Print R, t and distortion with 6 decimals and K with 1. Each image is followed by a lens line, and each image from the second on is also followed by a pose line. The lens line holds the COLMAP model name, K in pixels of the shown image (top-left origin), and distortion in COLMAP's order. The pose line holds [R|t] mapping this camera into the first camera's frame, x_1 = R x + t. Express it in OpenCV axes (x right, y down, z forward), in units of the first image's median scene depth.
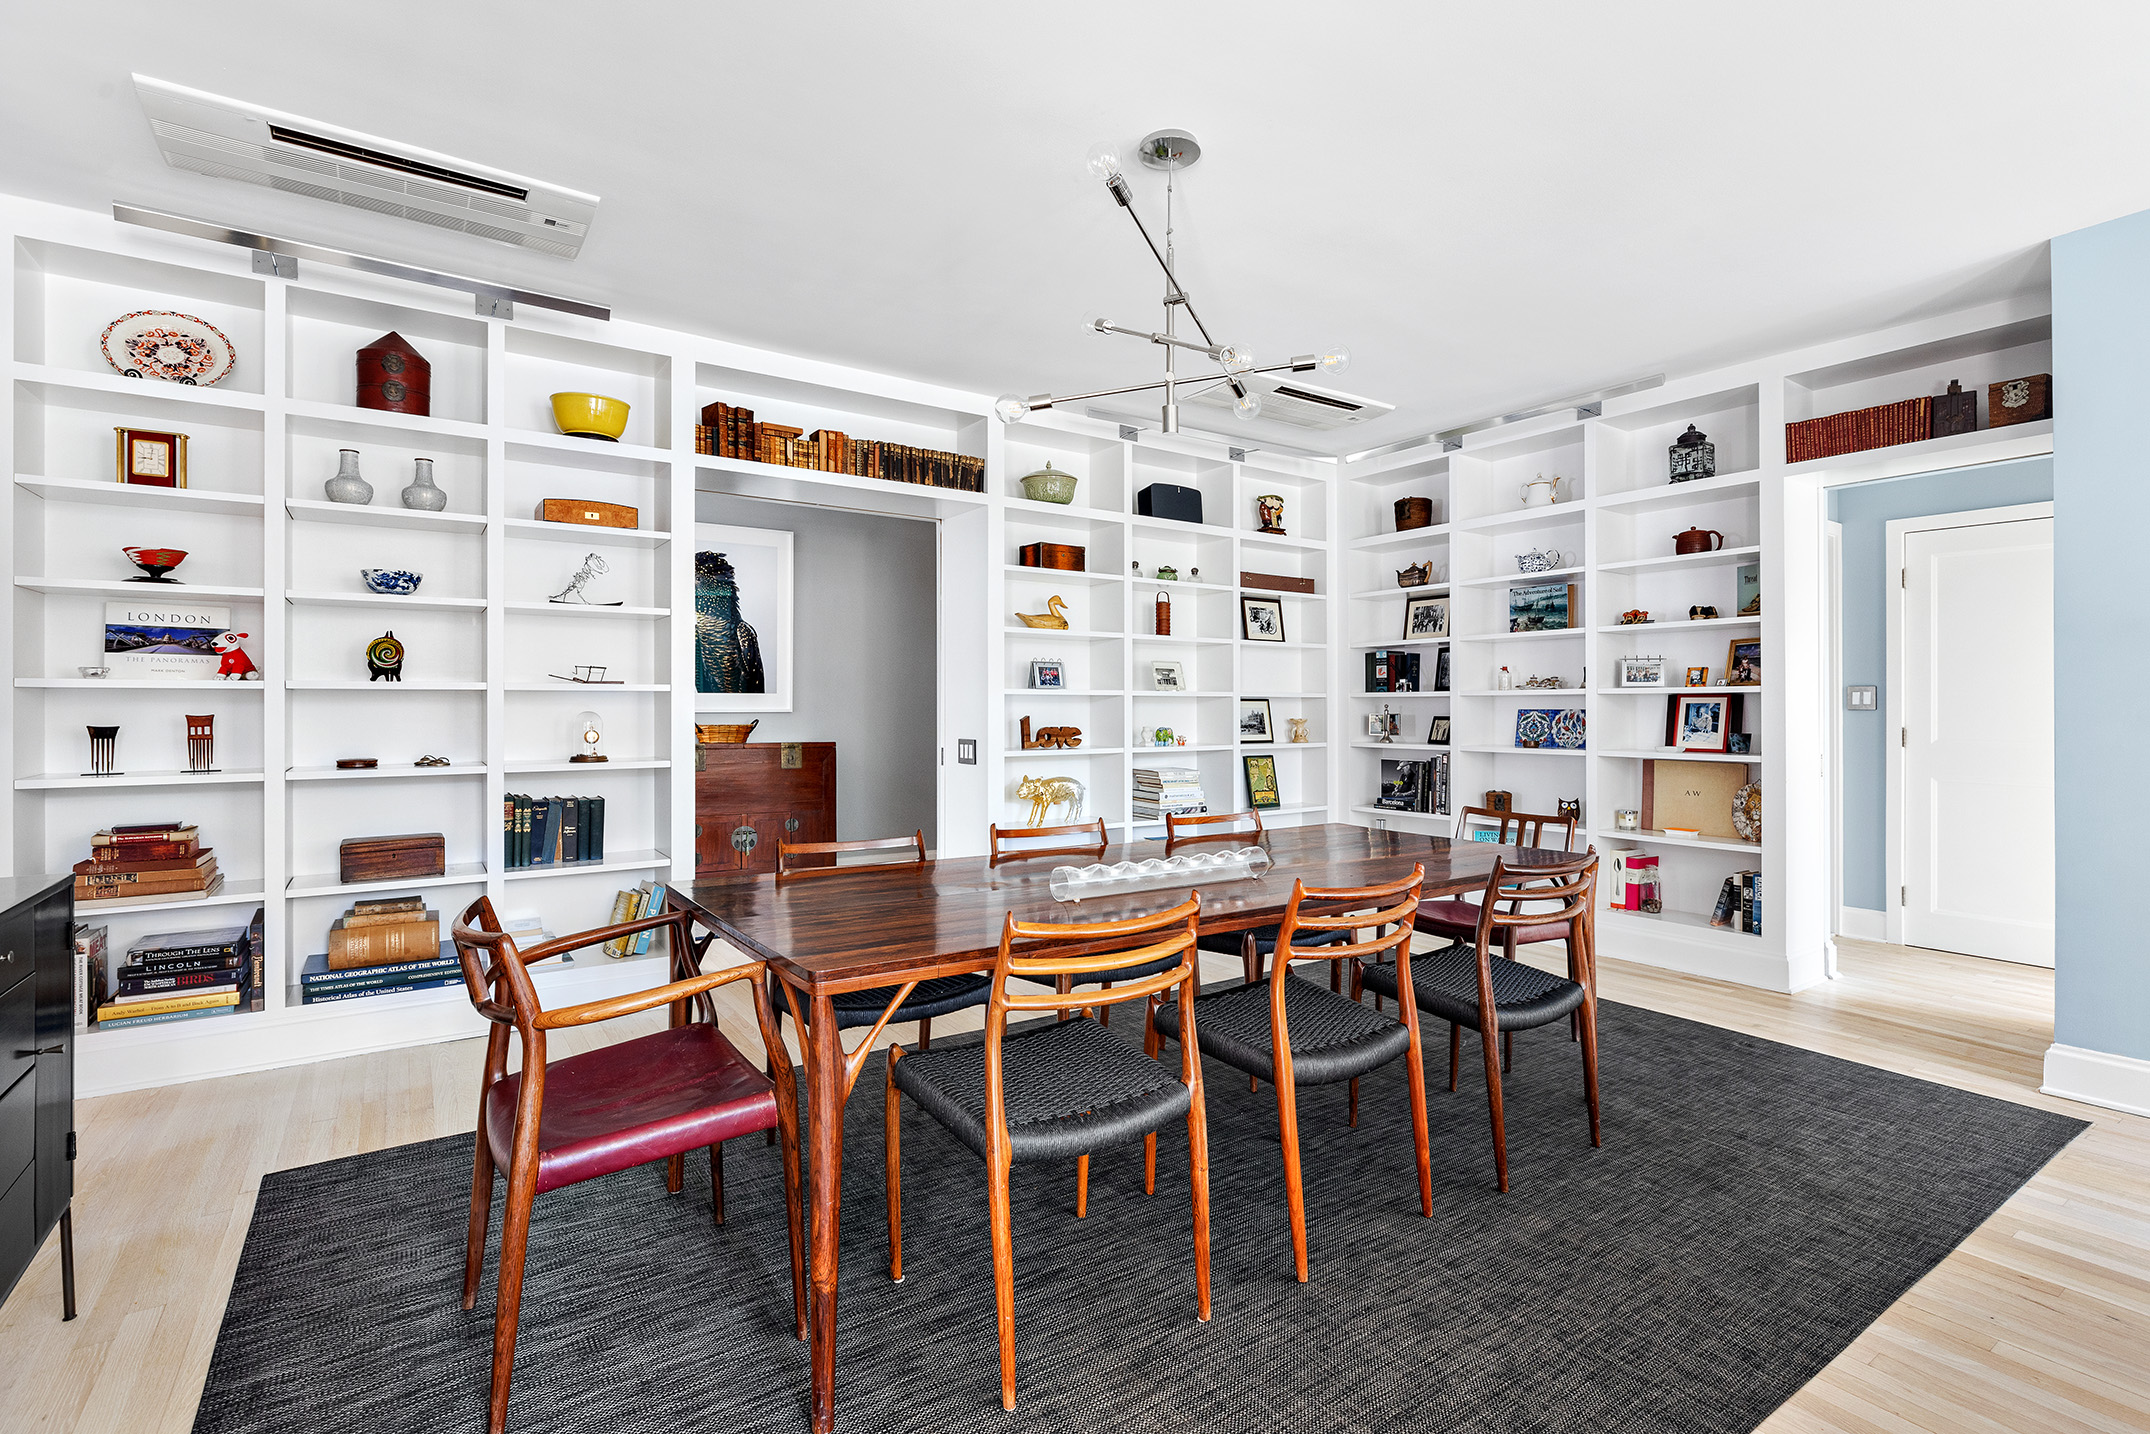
lens RADIAL K [[1009.5, 0, 1077.5], [0, 1009.5, 702.8], [0, 0, 1]] dist [-0.000285, 0.000095]
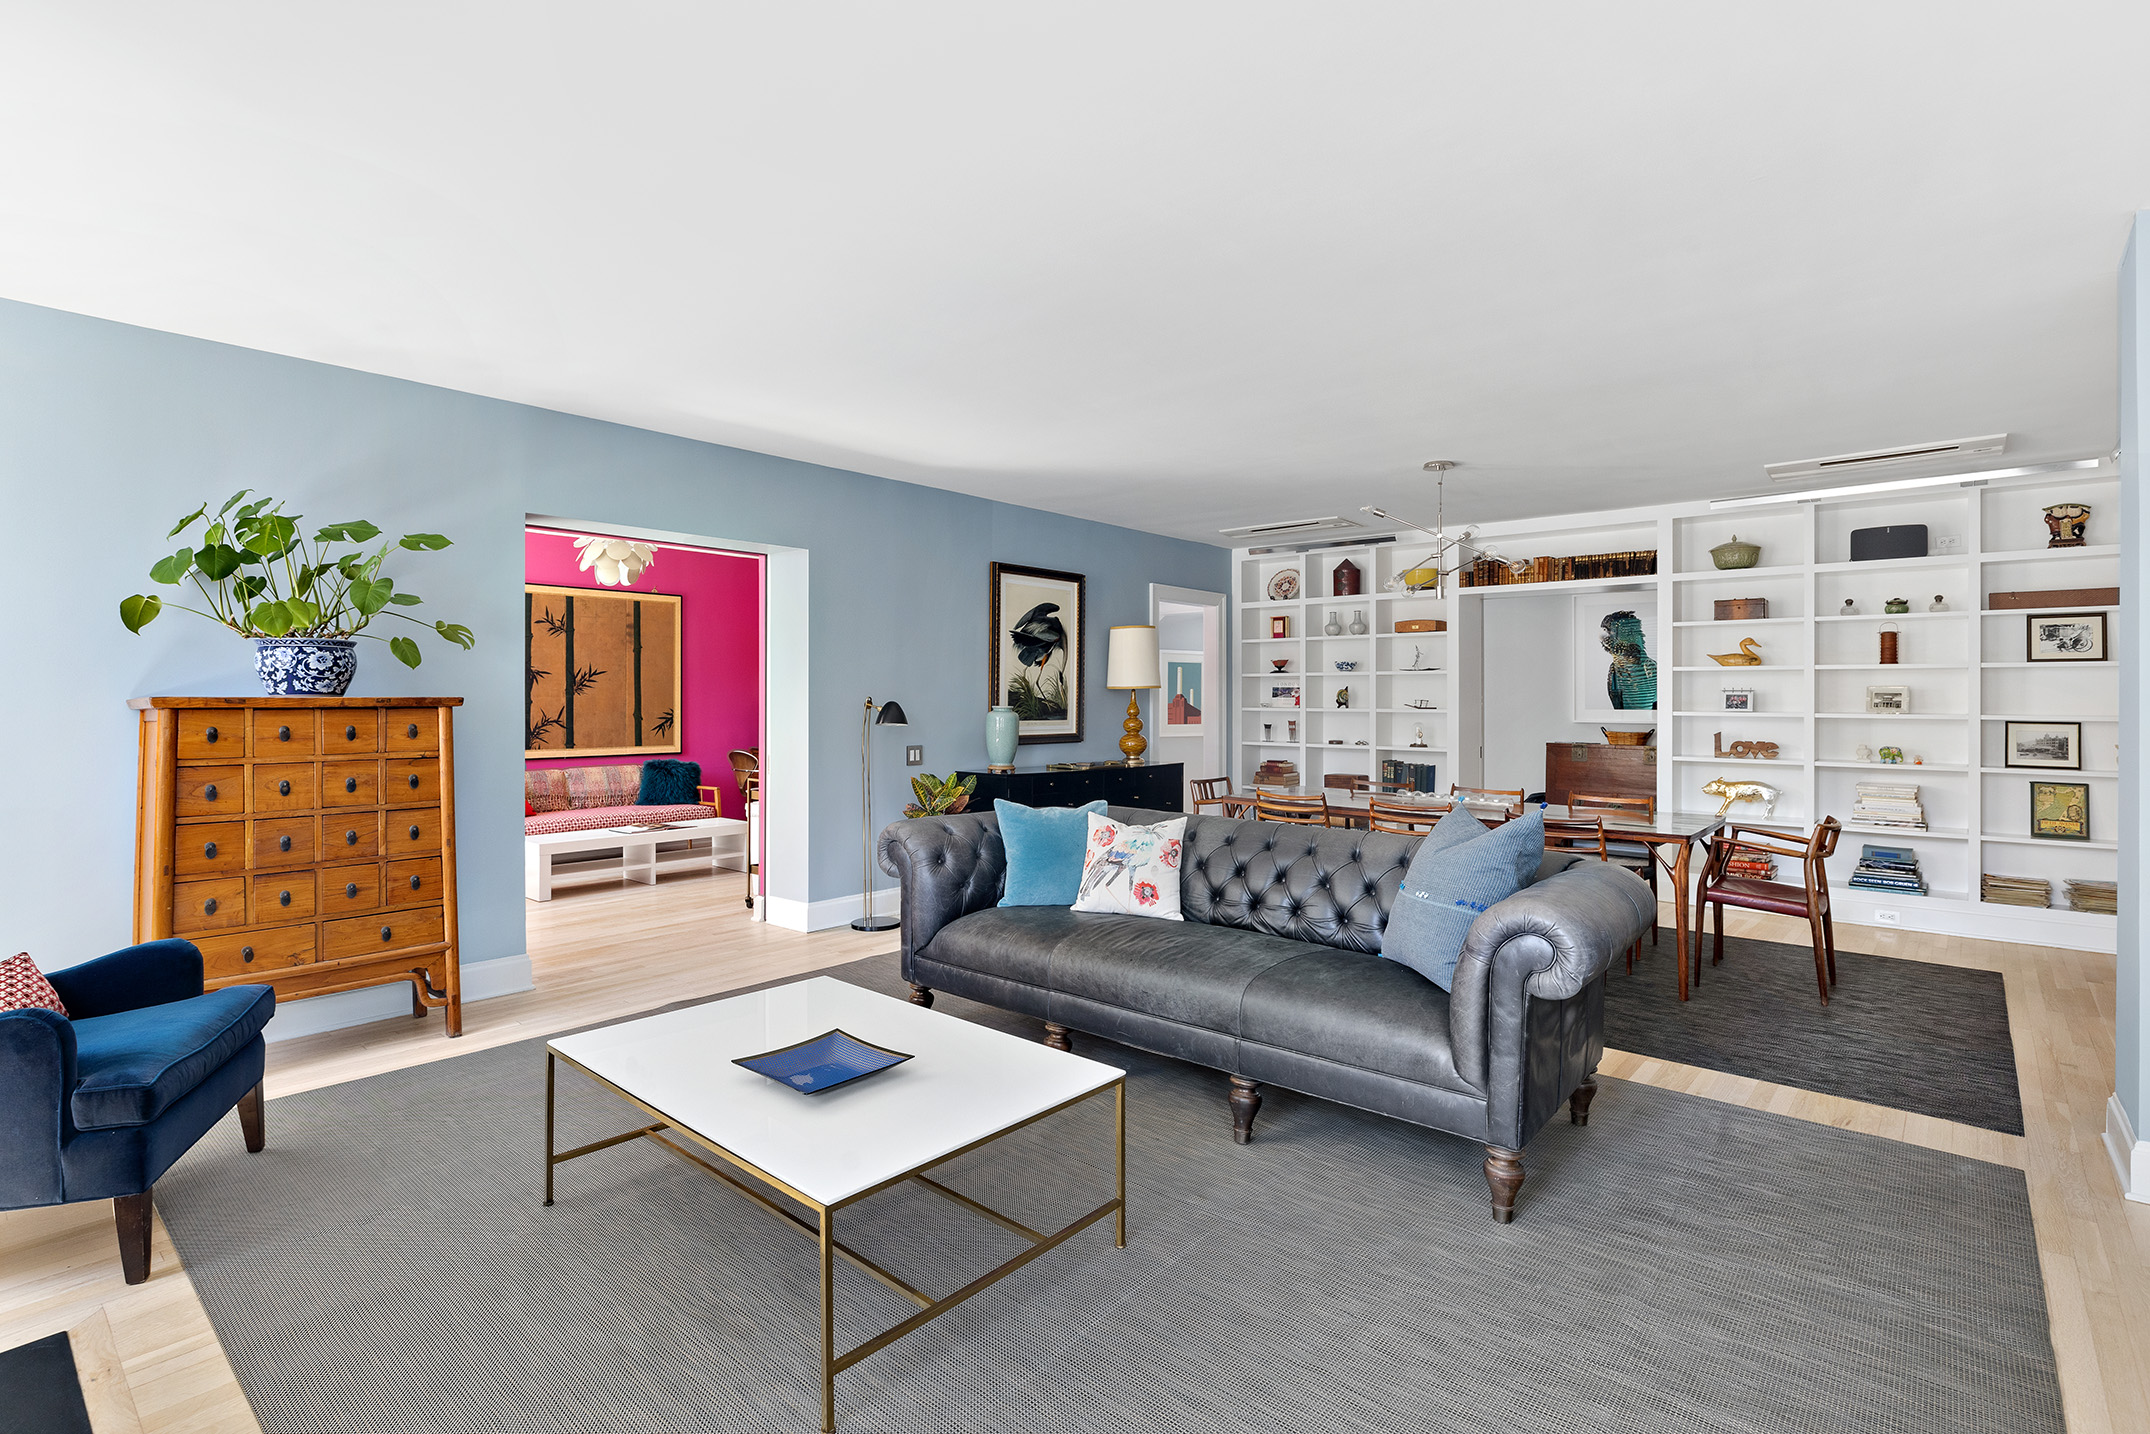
lens RADIAL K [[1019.9, 0, 1076.1], [0, 1019.9, 707.2], [0, 0, 1]] dist [-0.000744, -0.000179]
pose [[0.252406, 0.009070, -0.967579, 1.020701], [-0.000818, 0.999958, 0.009160, -0.030511], [0.967621, -0.001521, 0.252403, -0.147443]]
